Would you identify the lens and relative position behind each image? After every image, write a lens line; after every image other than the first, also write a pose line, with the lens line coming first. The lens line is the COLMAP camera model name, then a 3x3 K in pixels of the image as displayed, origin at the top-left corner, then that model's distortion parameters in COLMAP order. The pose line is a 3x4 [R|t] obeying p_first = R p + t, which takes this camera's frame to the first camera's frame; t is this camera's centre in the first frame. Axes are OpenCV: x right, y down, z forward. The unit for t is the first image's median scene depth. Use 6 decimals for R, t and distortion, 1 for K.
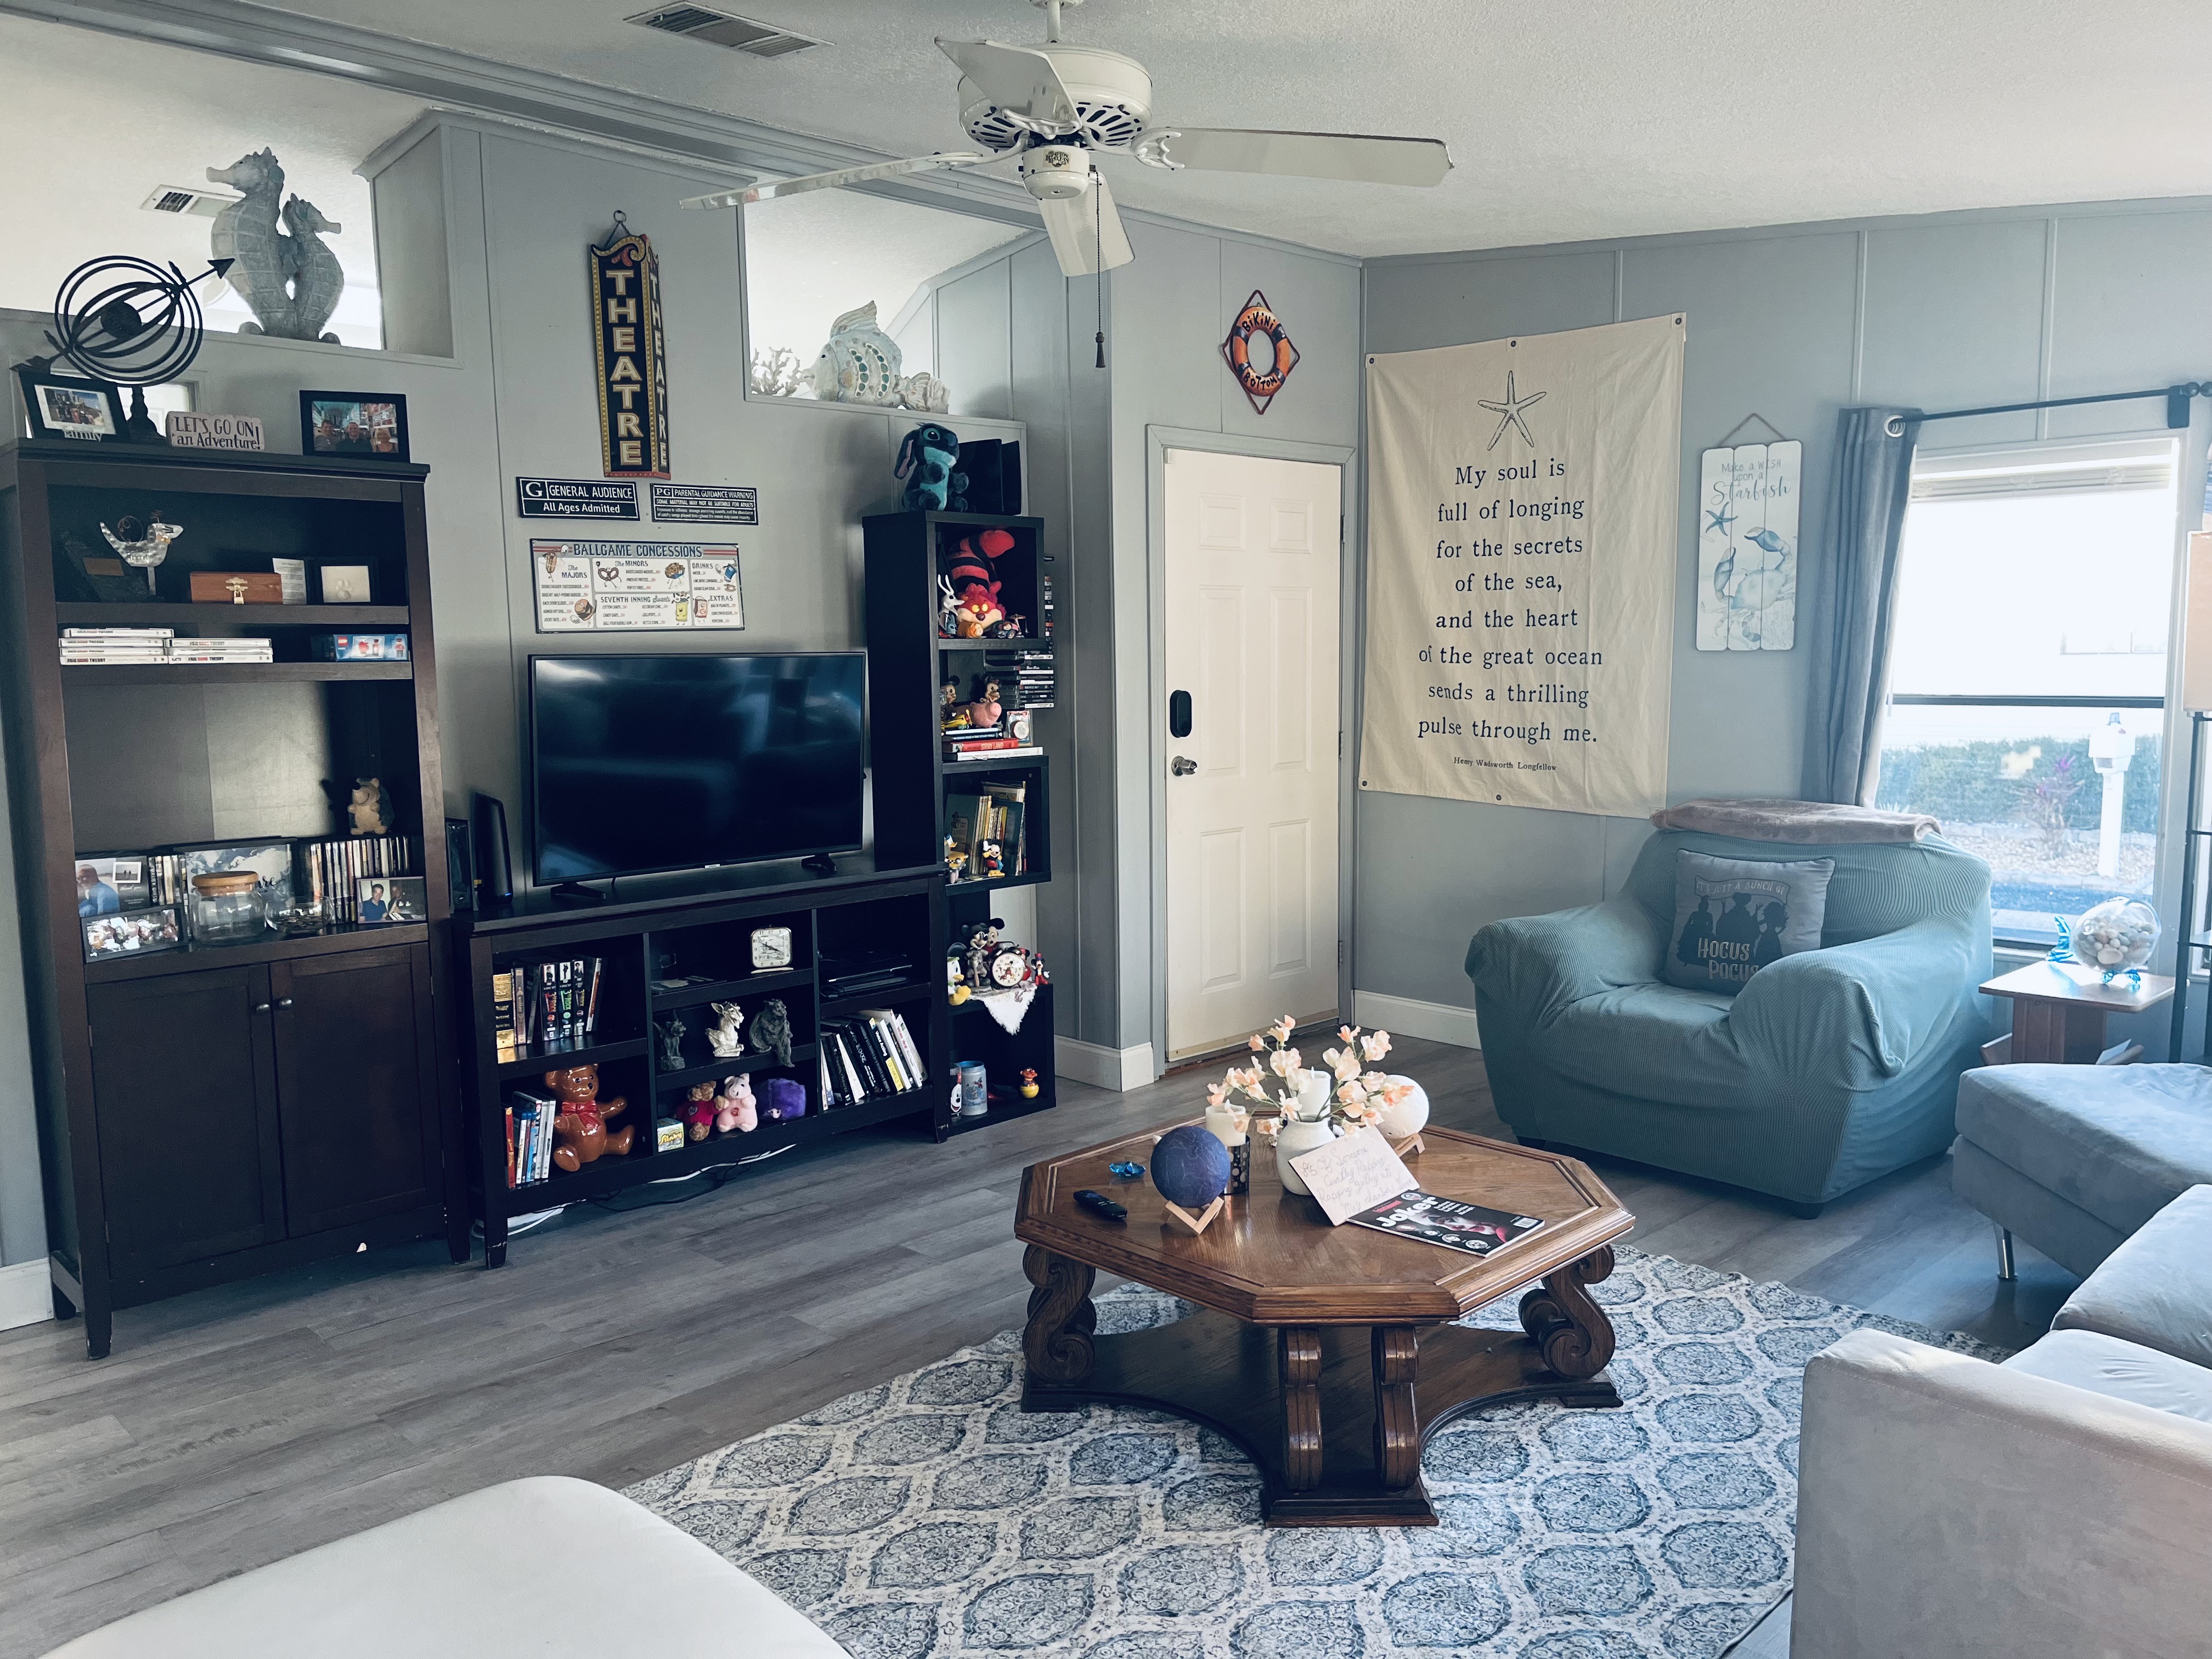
lens RADIAL K [[1675.7, 0, 1096.2], [0, 1675.7, 824.7], [0, 0, 1]] dist [0.069347, -0.089917]
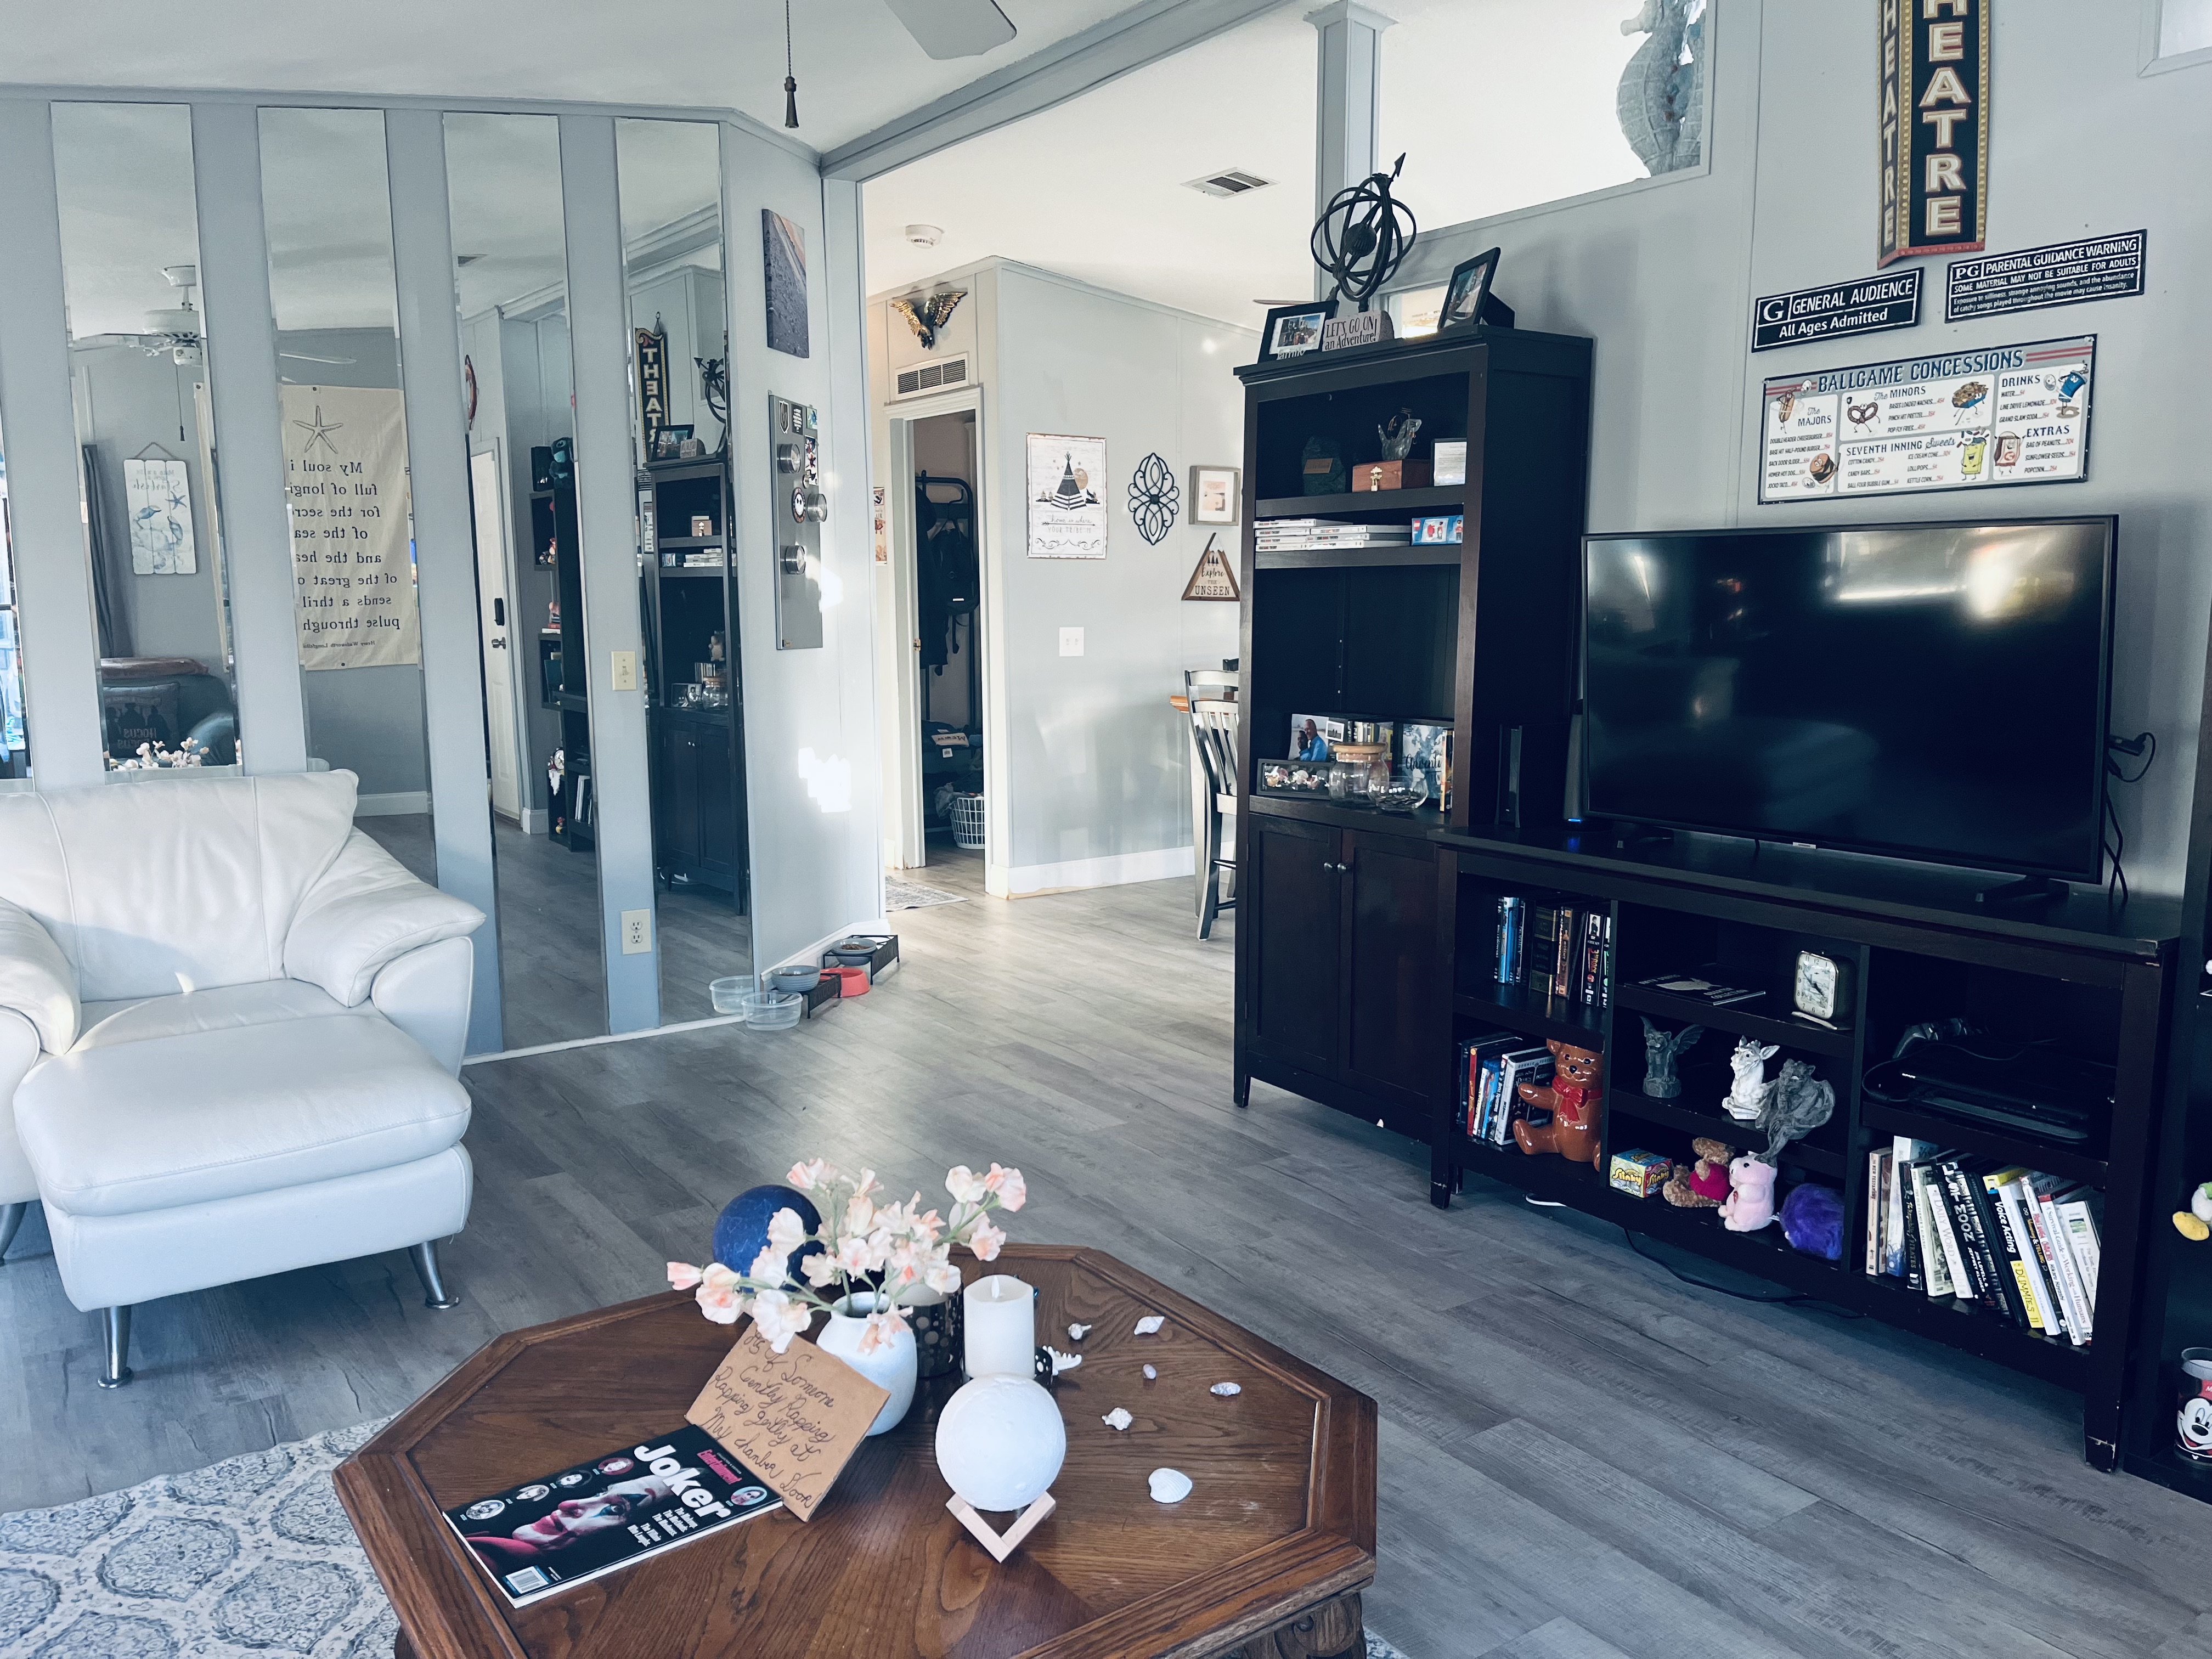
lens RADIAL K [[1675.7, 0, 1110.5], [0, 1675.7, 864.9], [0, 0, 1]] dist [0.069347, -0.089917]
pose [[-0.154612, 0.178321, -0.971749, 0.464251], [-0.094358, 0.976415, 0.194191, -0.072204], [0.983459, 0.121717, -0.134140, 0.799025]]
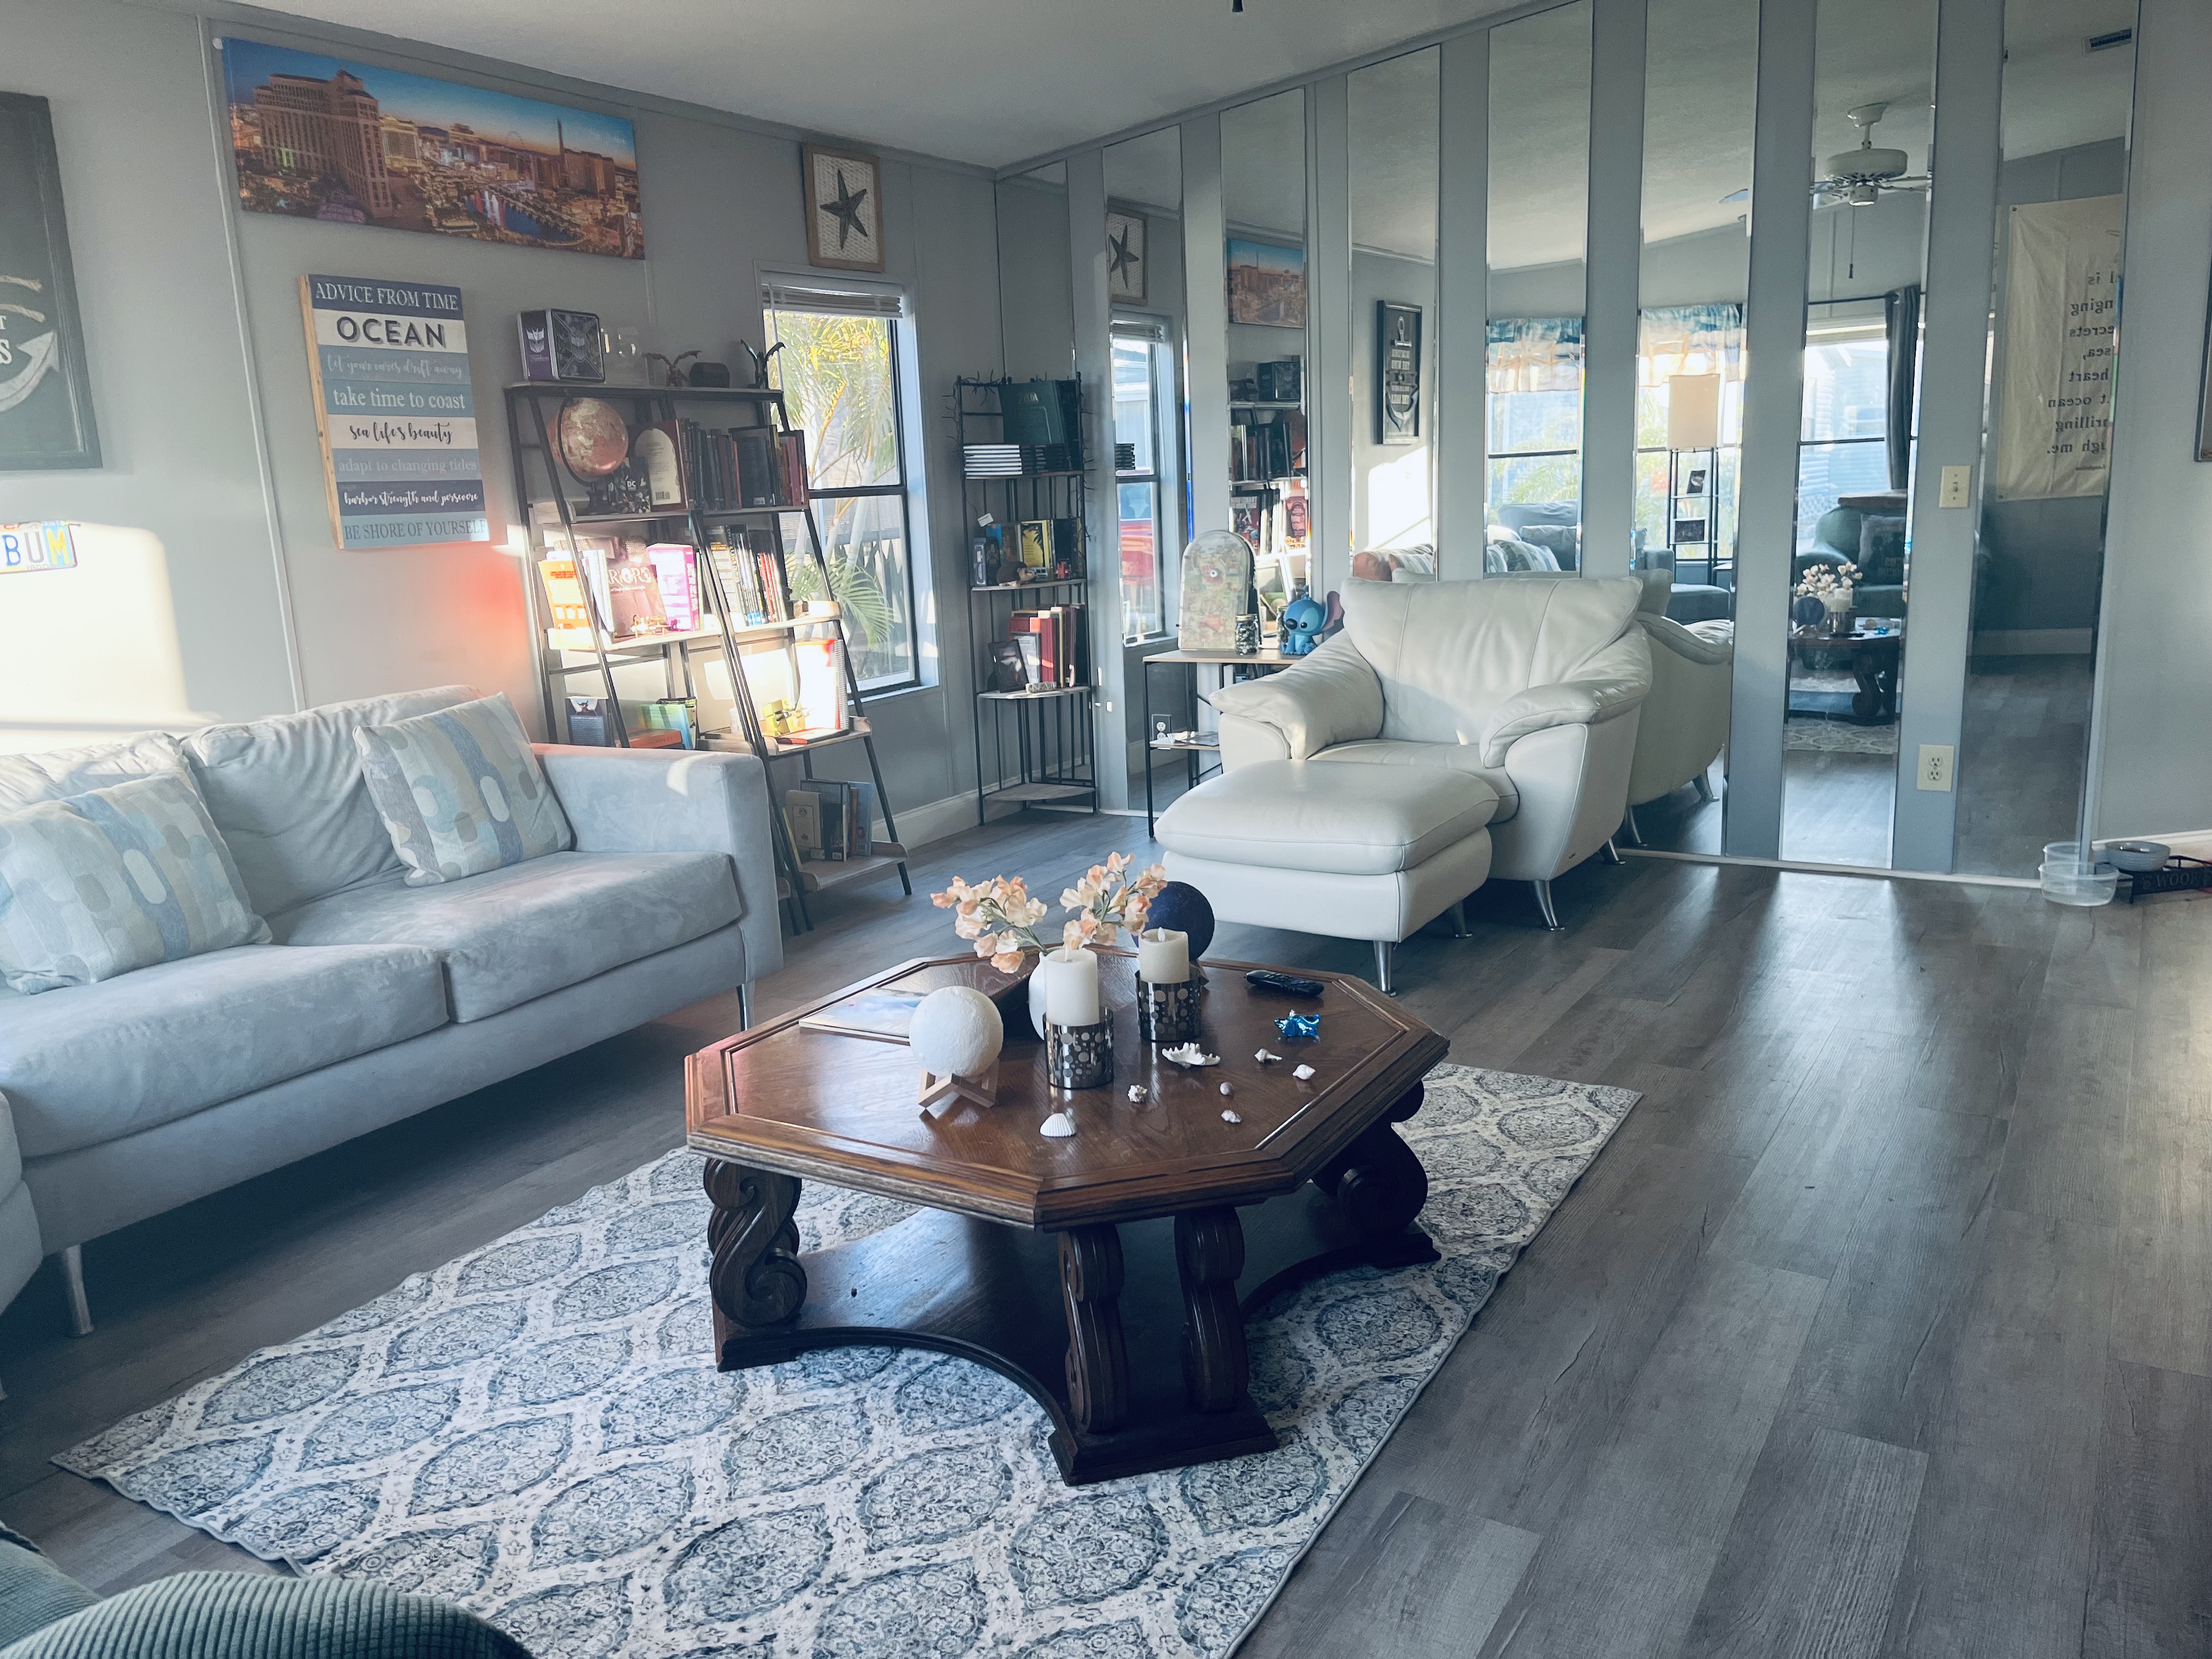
lens RADIAL K [[1675.7, 0, 1120.1], [0, 1675.7, 818.1], [0, 0, 1]] dist [0.069347, -0.089917]
pose [[-0.964427, 0.105340, -0.242455, 0.200811], [0.029520, 0.954352, 0.297220, -0.086673], [0.262697, 0.279490, -0.923513, 1.203592]]
